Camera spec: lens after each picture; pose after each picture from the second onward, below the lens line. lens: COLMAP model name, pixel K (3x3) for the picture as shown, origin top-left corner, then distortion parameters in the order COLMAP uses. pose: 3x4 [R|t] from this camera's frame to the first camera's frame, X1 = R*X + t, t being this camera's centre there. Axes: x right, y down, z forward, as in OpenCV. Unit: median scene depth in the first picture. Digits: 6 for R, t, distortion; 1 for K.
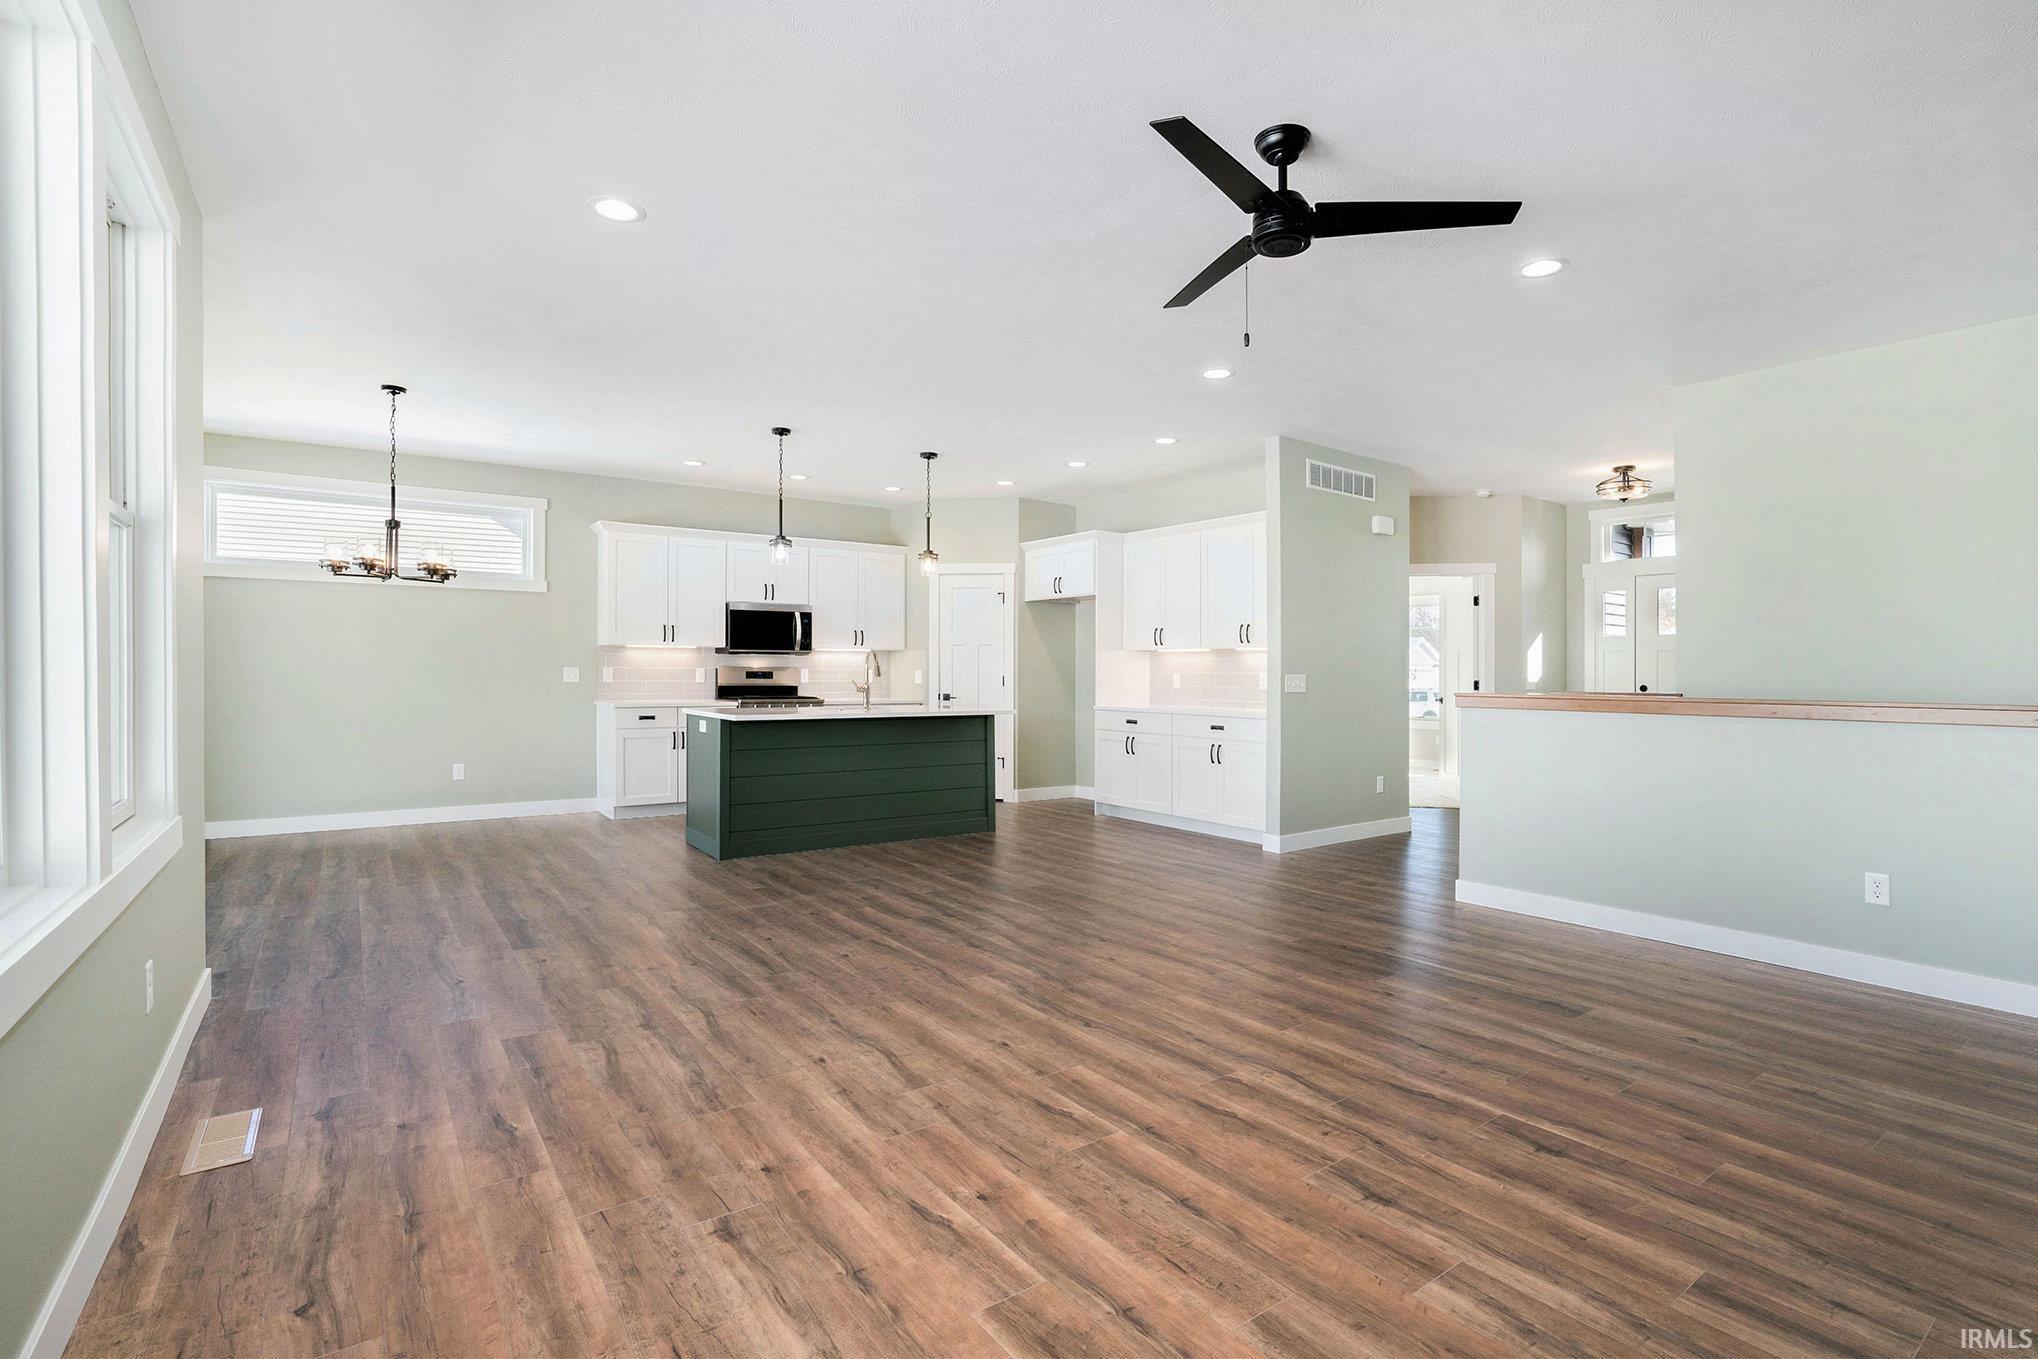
lens RADIAL K [[939.8, 0, 1020.1], [0, 939.8, 689.9], [0, 0, 1]] dist [-0.059490, 0.021091]
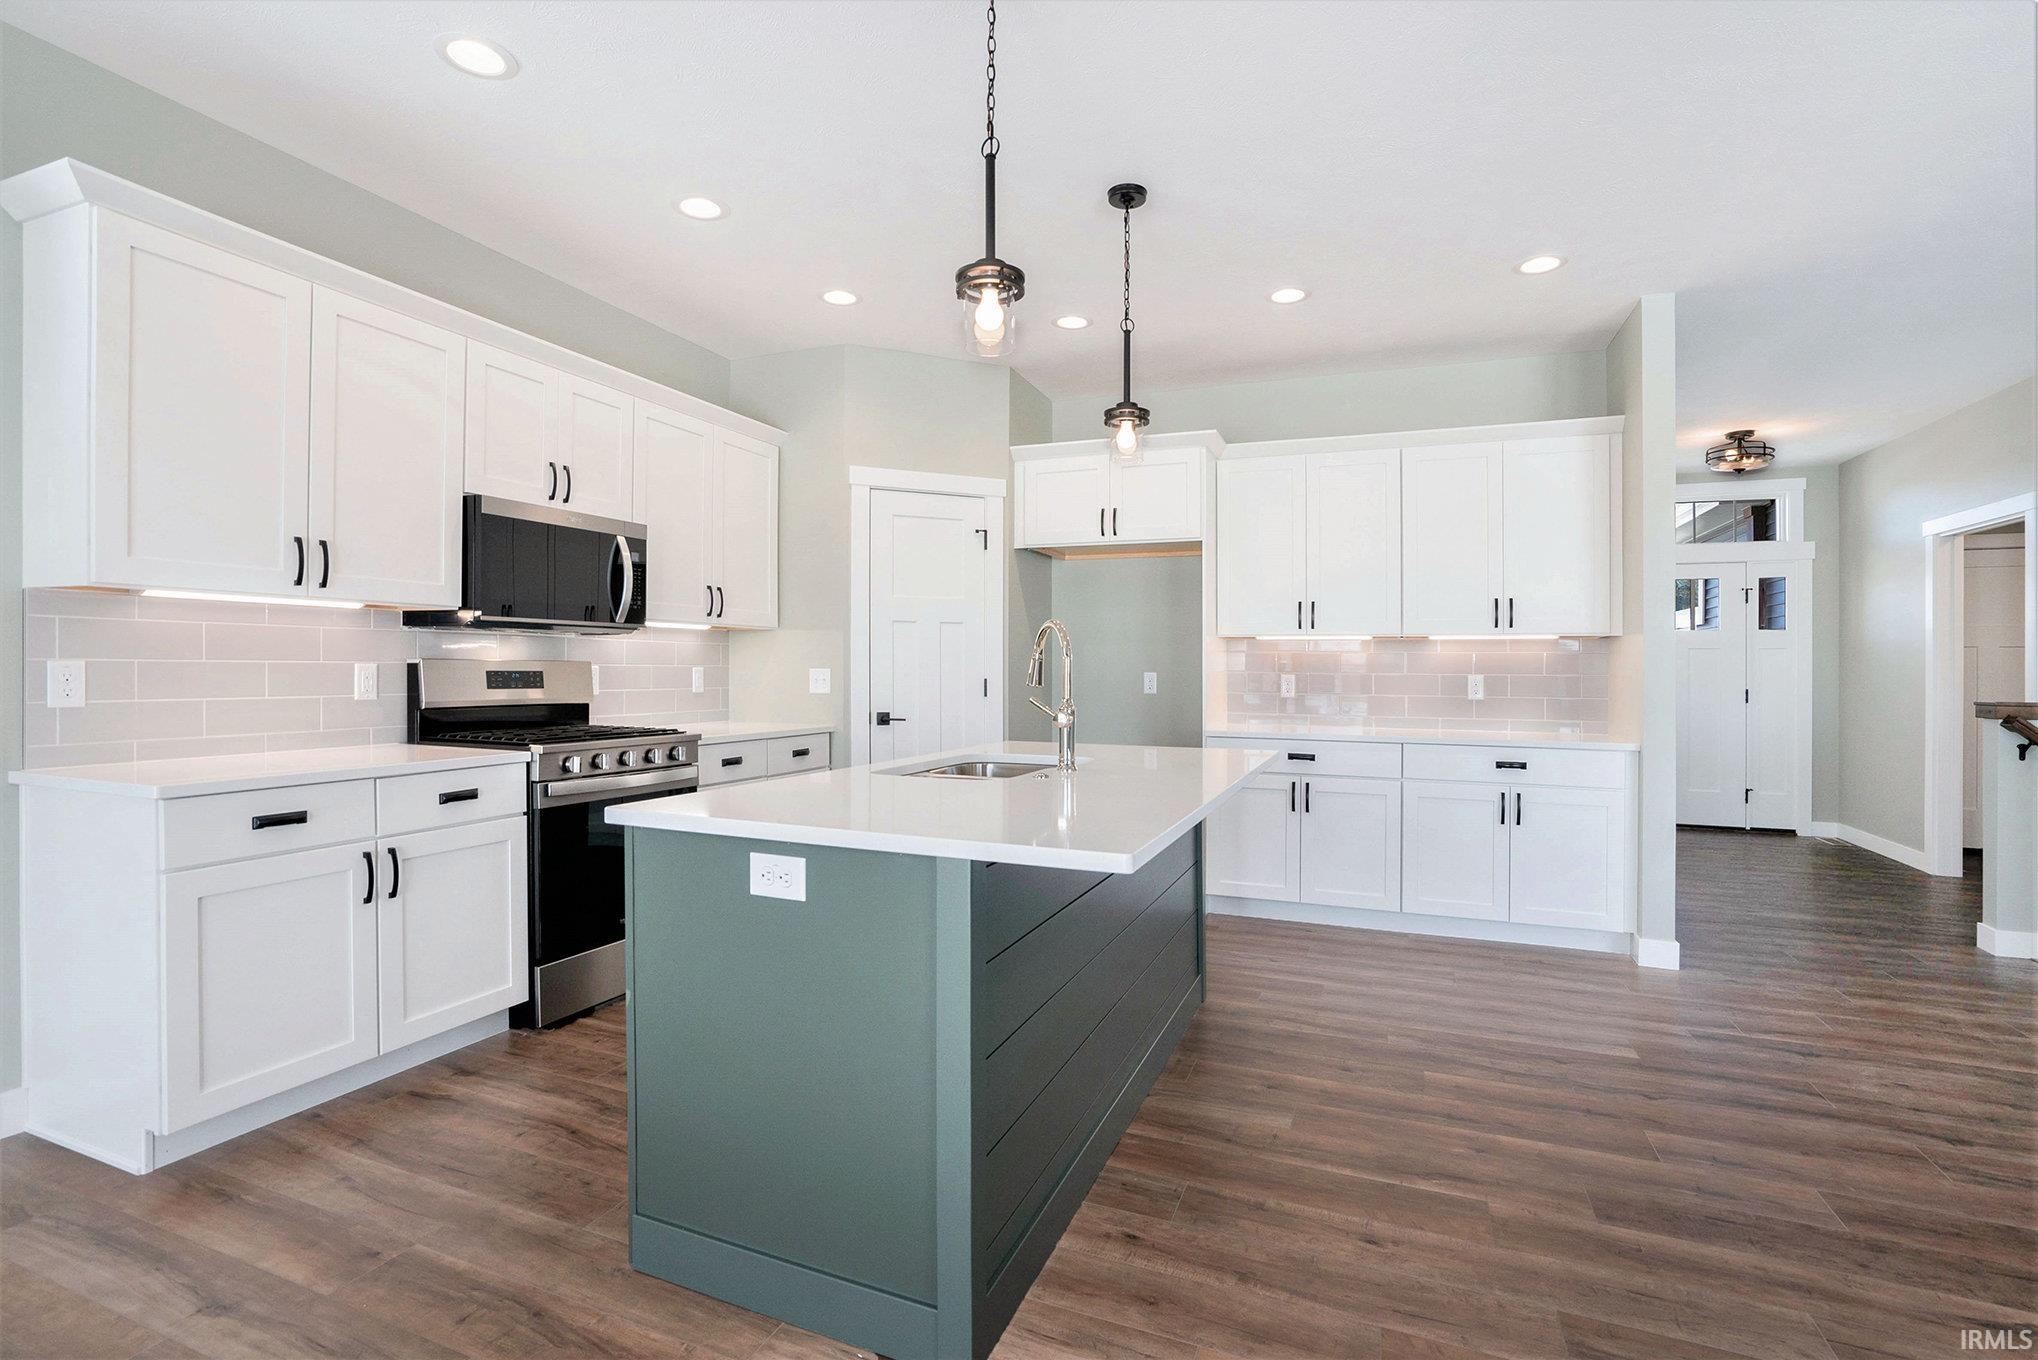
lens RADIAL K [[963.0, 0, 1026.3], [0, 963.0, 654.5], [0, 0, 1]] dist [-0.025453, 0.000644]
pose [[0.846265, 0.008445, 0.532694, -0.330760], [0.007507, 0.999586, -0.027774, -0.014321], [-0.532709, 0.027503, 0.845852, 0.550202]]
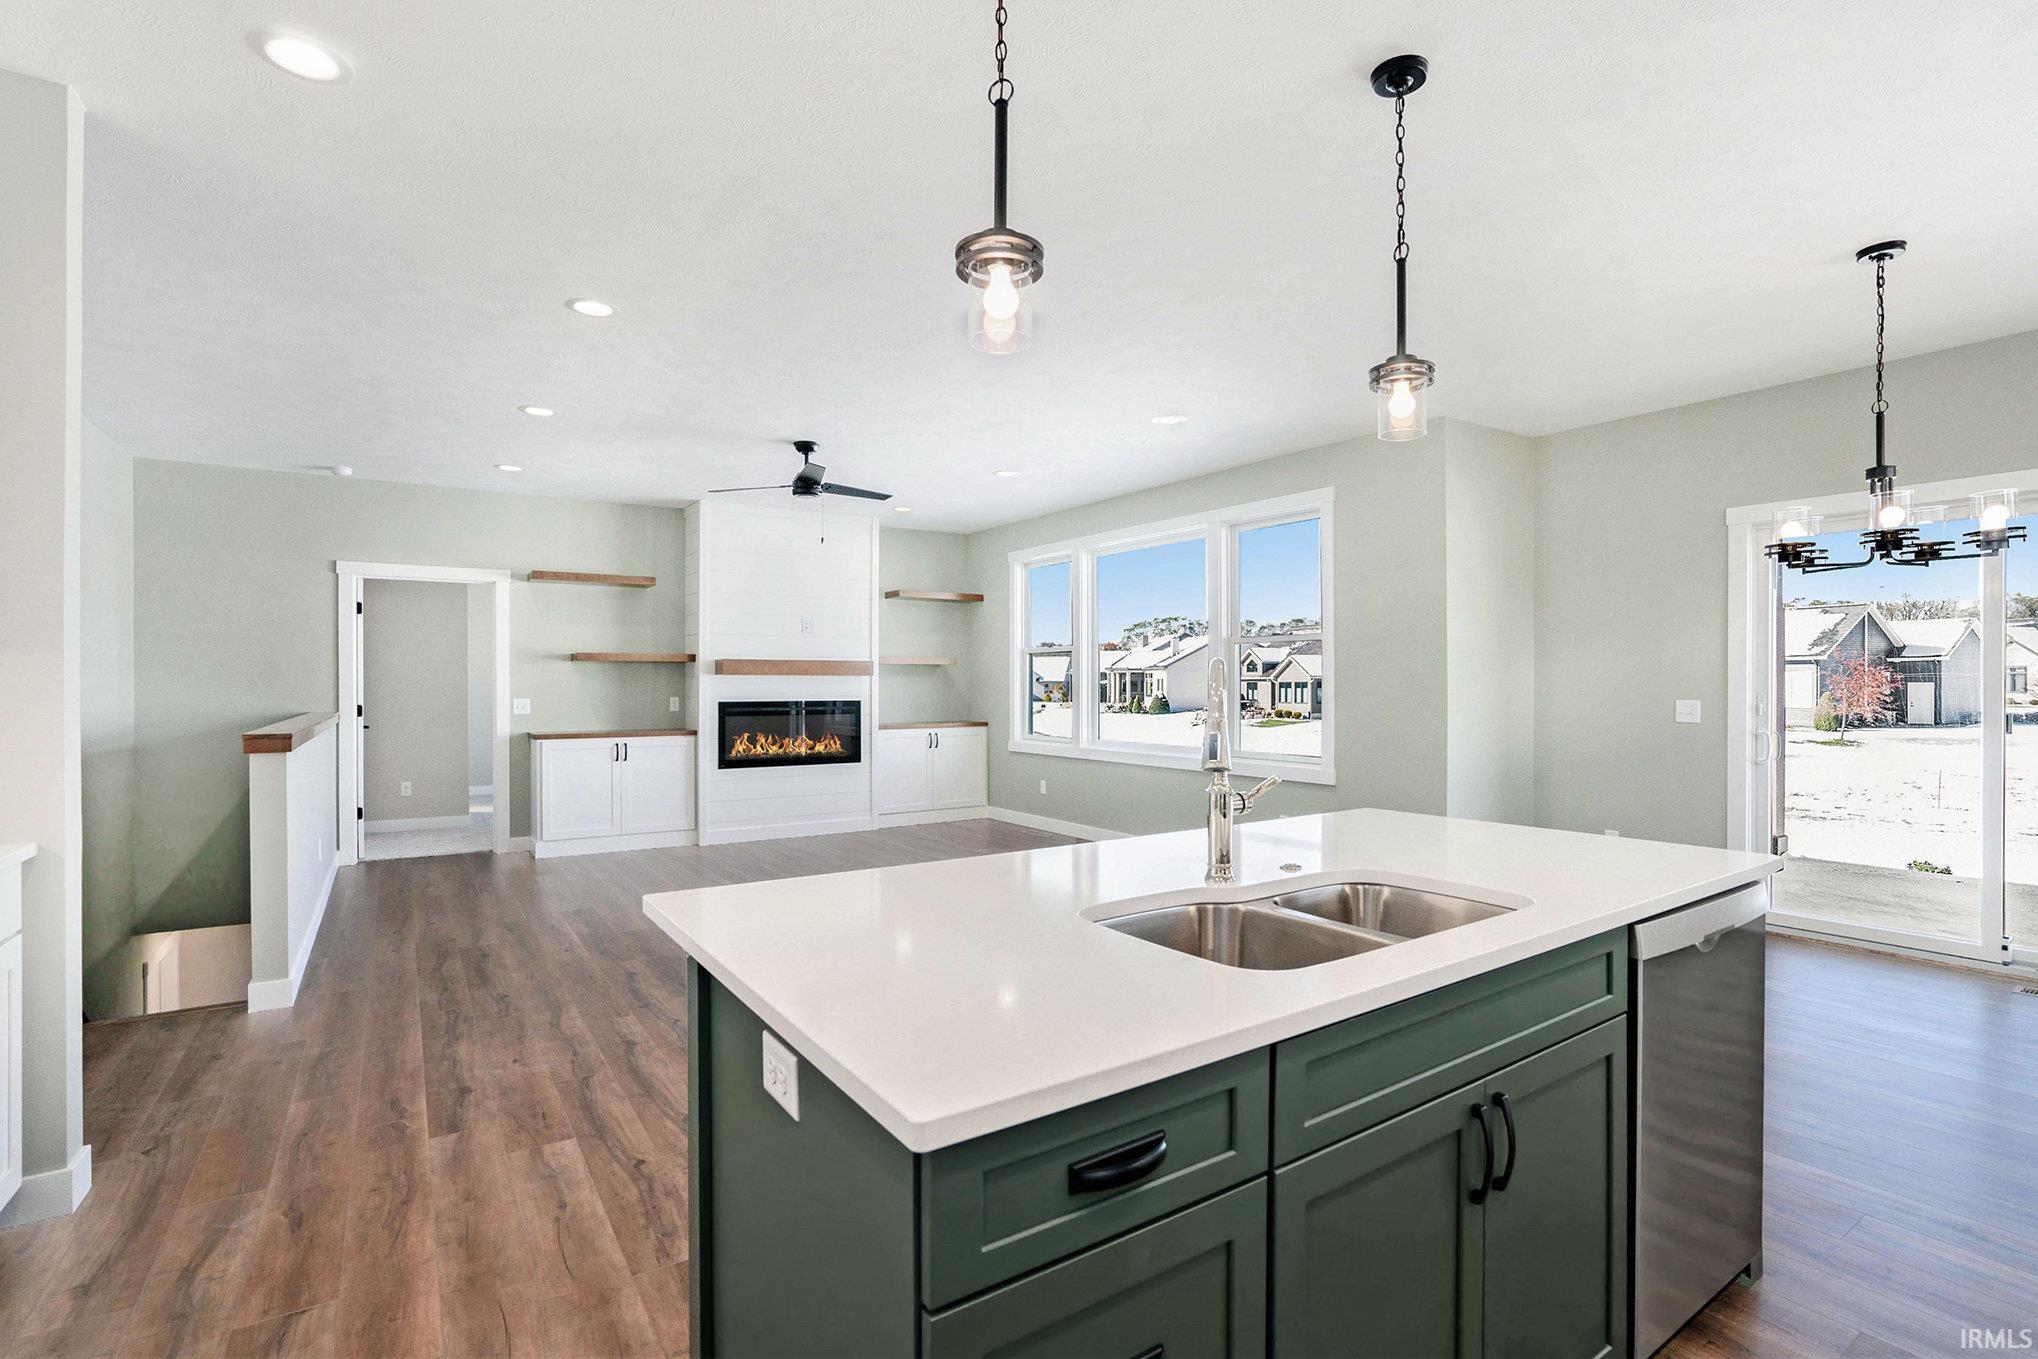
lens RADIAL K [[939.8, 0, 1020.1], [0, 939.8, 689.9], [0, 0, 1]] dist [-0.059490, 0.021091]
pose [[-0.999457, -0.011930, 0.030711, -0.092791], [-0.011215, 0.999665, 0.023337, -0.033426], [-0.030979, 0.022980, -0.999256, 1.060534]]
